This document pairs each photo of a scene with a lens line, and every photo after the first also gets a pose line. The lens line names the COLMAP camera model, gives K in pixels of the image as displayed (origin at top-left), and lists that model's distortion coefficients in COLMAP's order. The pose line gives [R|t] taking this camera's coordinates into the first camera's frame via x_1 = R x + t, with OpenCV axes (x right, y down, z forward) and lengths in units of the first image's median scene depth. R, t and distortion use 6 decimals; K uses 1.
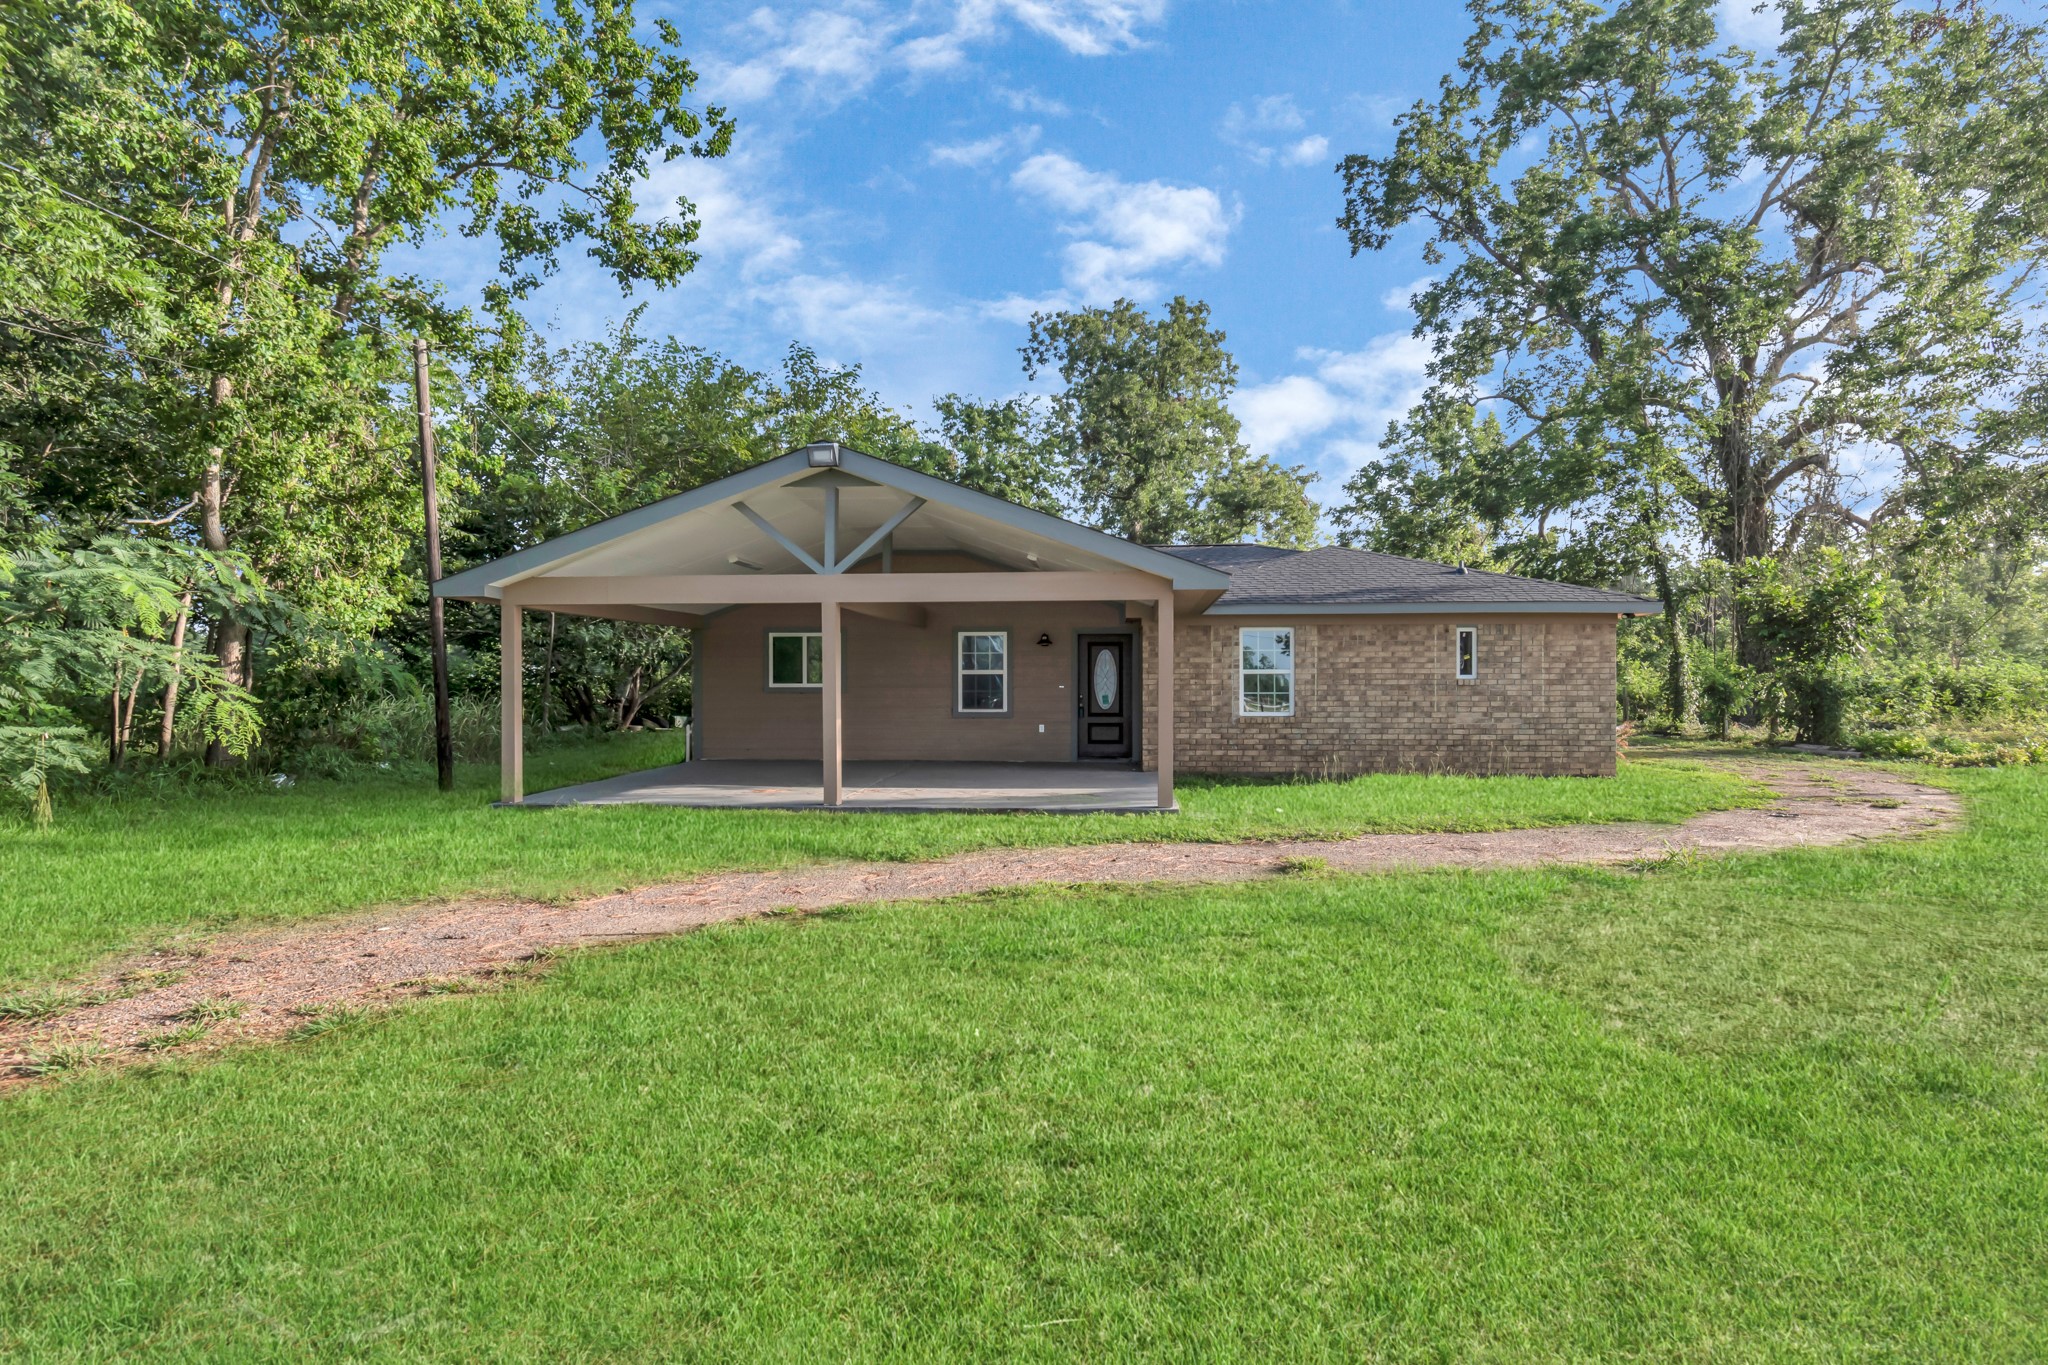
lens RADIAL K [[1137.4, 0, 1014.2], [0, 1137.4, 714.5], [0, 0, 1]] dist [0.007408, -0.003538]
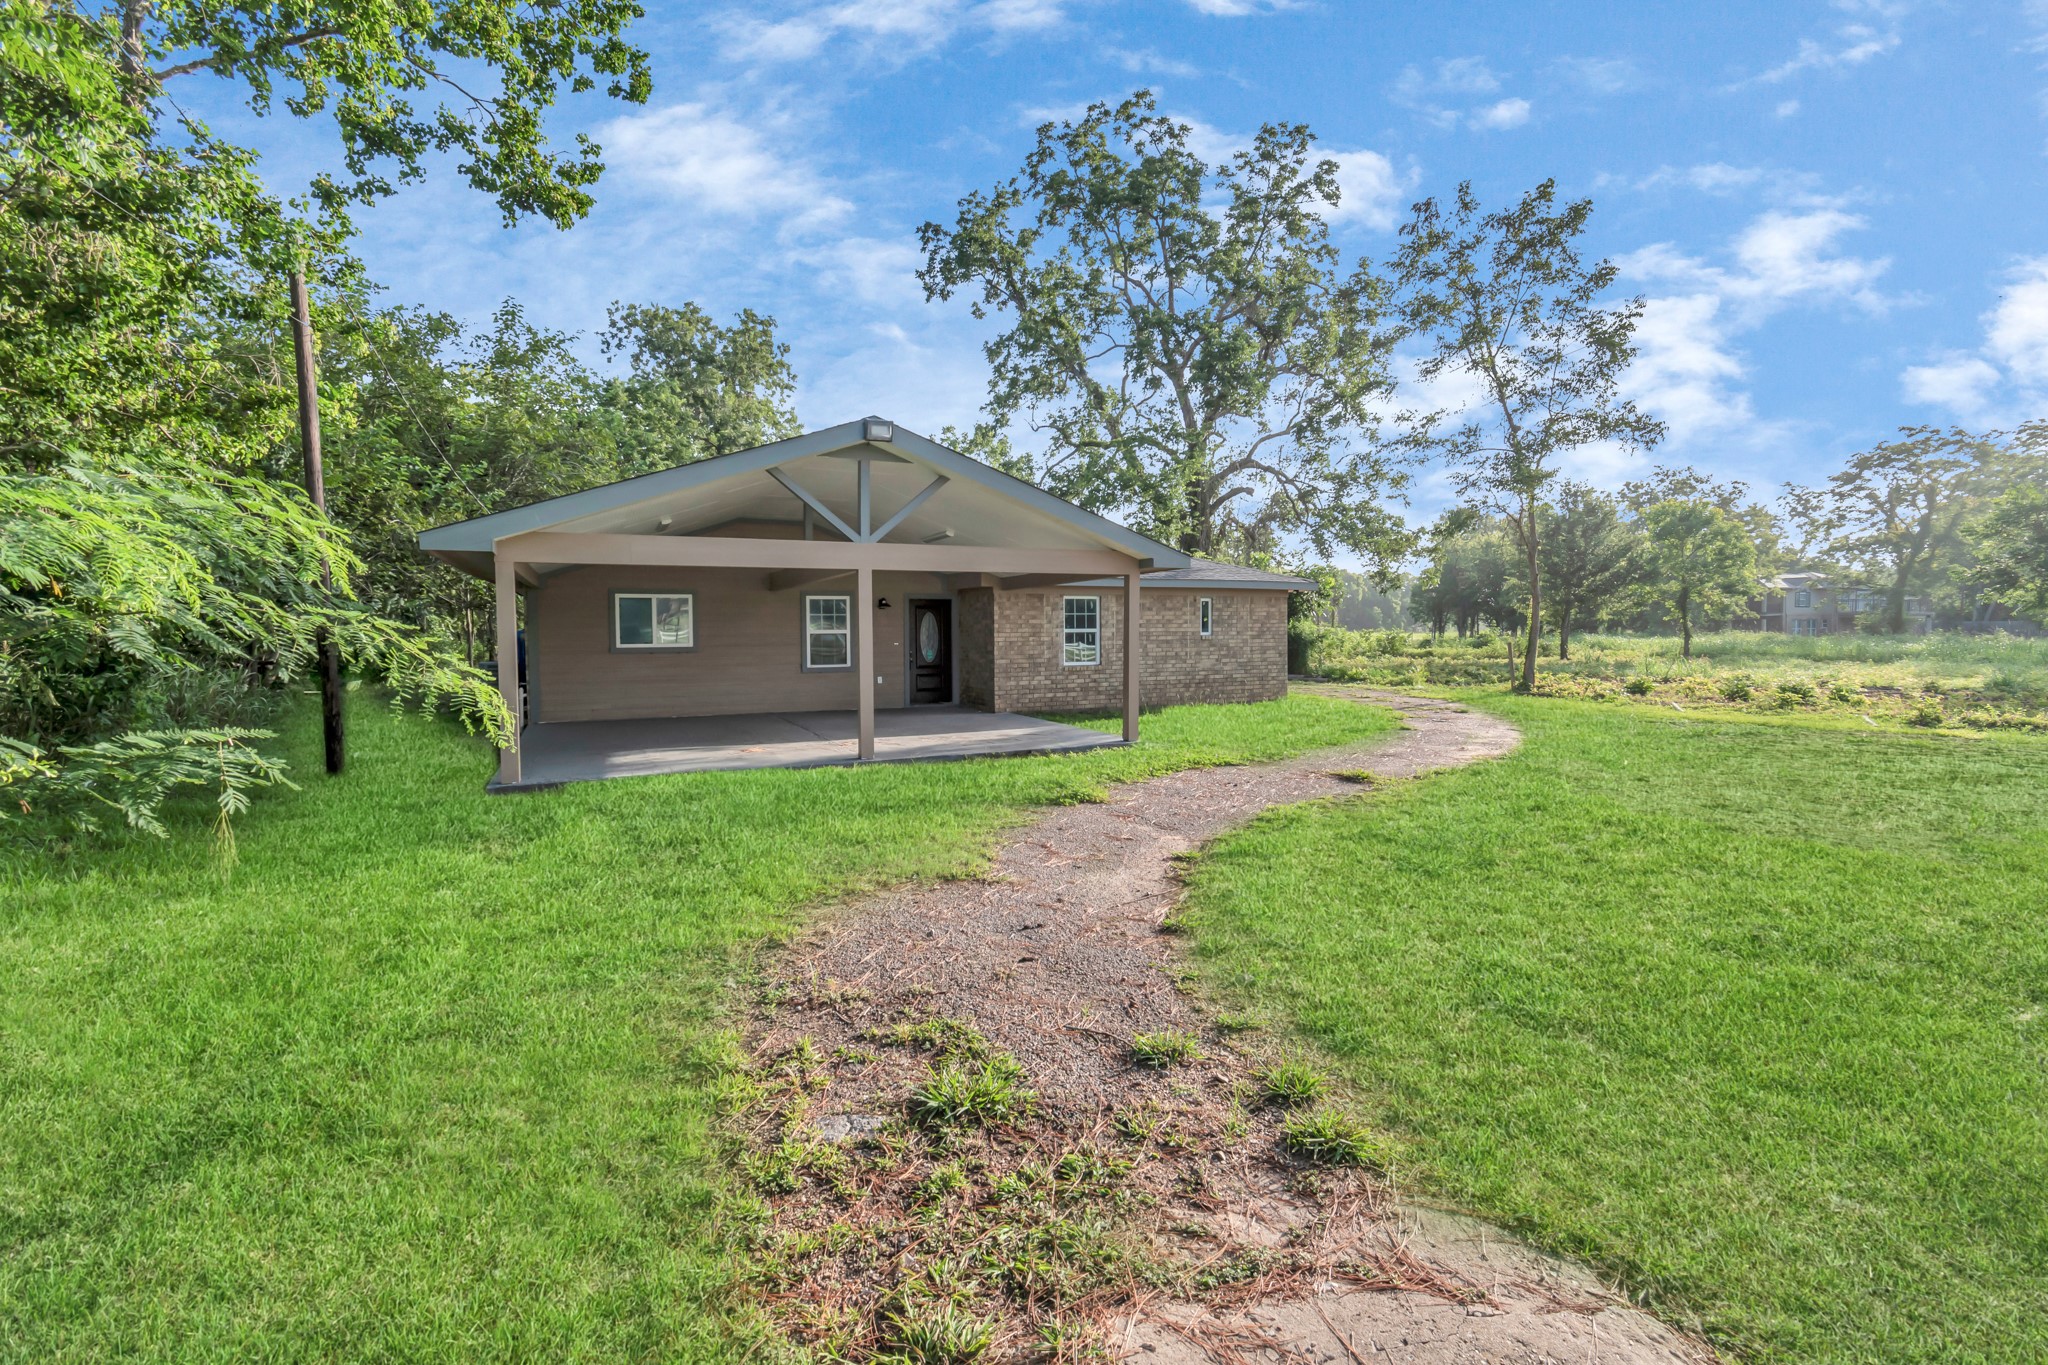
lens RADIAL K [[900.1, 0, 1020.8], [0, 900.1, 697.8], [0, 0, 1]] dist [0.004357, -0.001104]
pose [[0.869692, -0.041113, 0.491880, -0.338977], [0.020349, 0.998664, 0.047492, -0.010856], [-0.493175, -0.031294, 0.869367, 0.138283]]
